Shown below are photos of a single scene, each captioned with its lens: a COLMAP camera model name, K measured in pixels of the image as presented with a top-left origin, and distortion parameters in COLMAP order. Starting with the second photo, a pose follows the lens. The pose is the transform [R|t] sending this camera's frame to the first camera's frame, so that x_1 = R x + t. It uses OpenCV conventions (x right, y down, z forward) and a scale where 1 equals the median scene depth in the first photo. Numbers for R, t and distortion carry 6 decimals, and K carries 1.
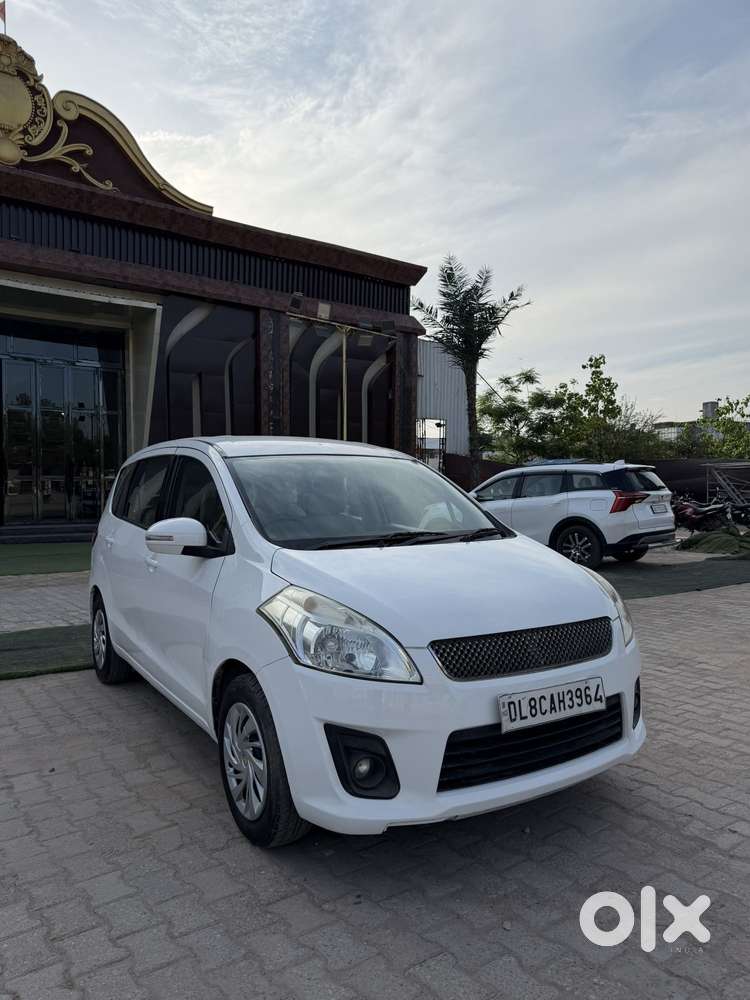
lens RADIAL K [[703.3, 0, 374.2], [0, 703.3, 504.4], [0, 0, 1]] dist [0.030373, -0.034578]
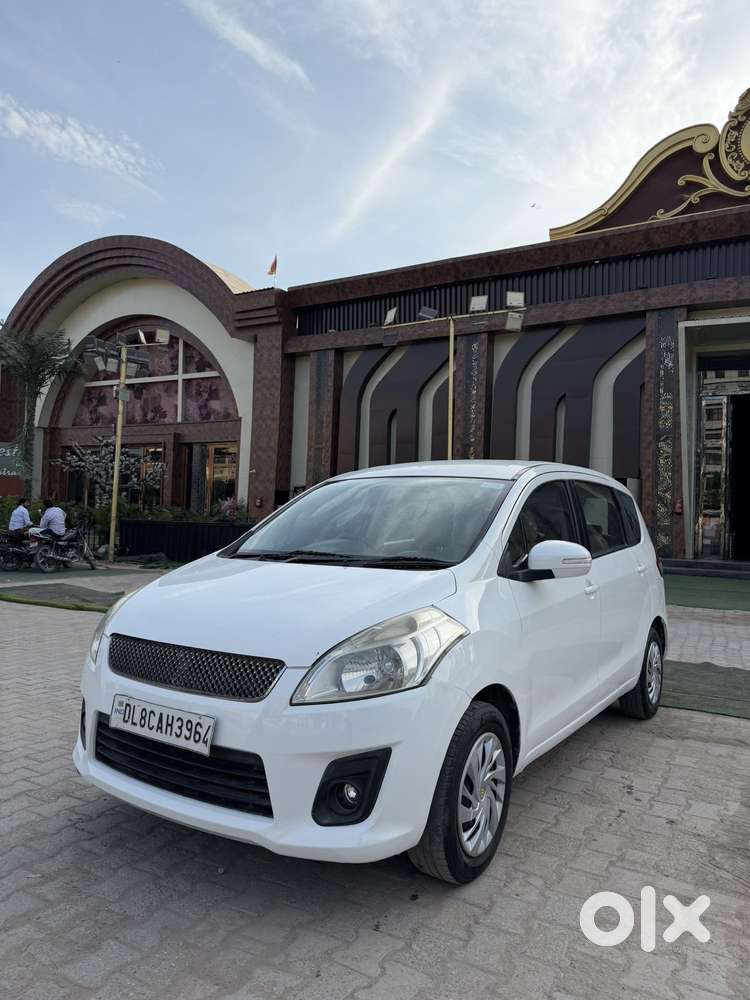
lens RADIAL K [[703.3, 0, 379.8], [0, 703.3, 505.8], [0, 0, 1]] dist [0.030373, -0.034578]
pose [[0.426041, -0.000098, -0.904704, 1.292788], [-0.046727, 0.998663, -0.022113, -0.009377], [0.903496, 0.051695, 0.425467, 0.863926]]
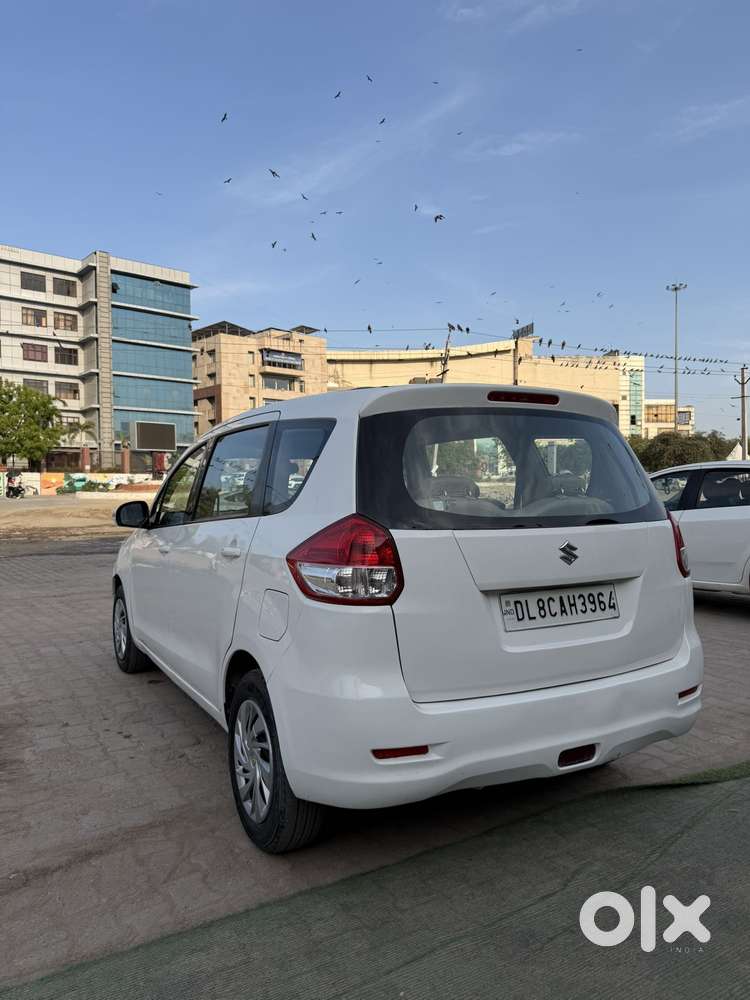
lens RADIAL K [[703.3, 0, 379.7], [0, 703.3, 503.7], [0, 0, 1]] dist [0.030373, -0.034578]
pose [[-0.998949, 0.019762, 0.041362, -0.466068], [0.020952, 0.999373, 0.028549, -0.024215], [-0.040772, 0.029386, -0.998736, 3.529127]]
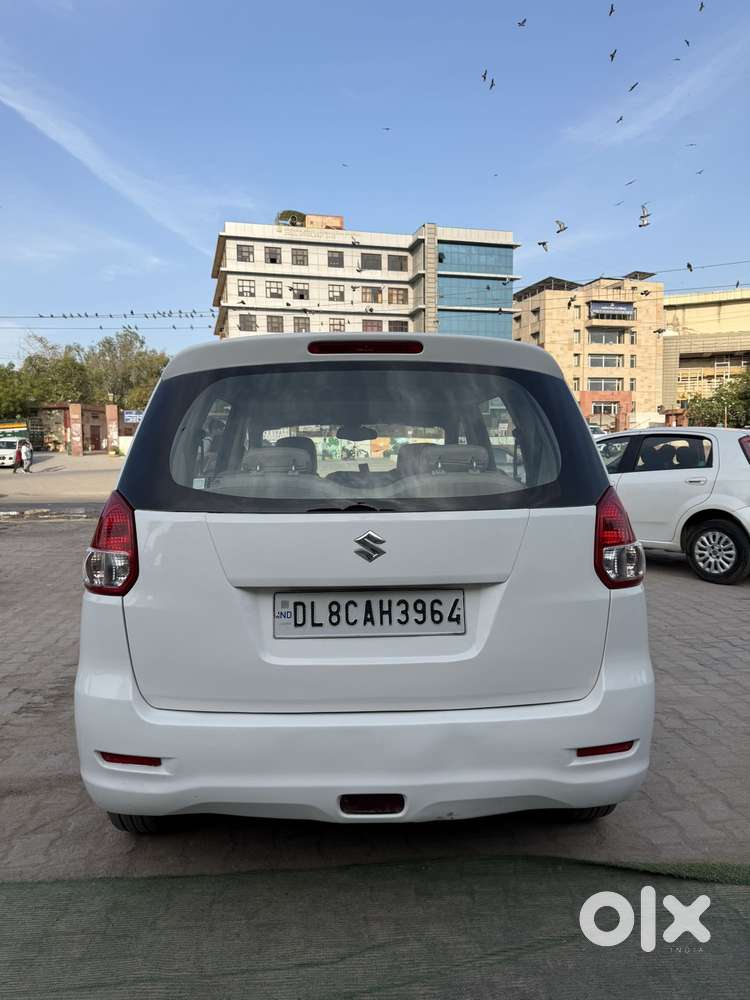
lens RADIAL K [[703.3, 0, 373.1], [0, 703.3, 504.7], [0, 0, 1]] dist [0.030373, -0.034578]
pose [[-0.868895, -0.011071, 0.494872, -1.037794], [0.028861, 0.996916, 0.072976, -0.021830], [-0.494154, 0.077691, -0.865896, 3.206121]]
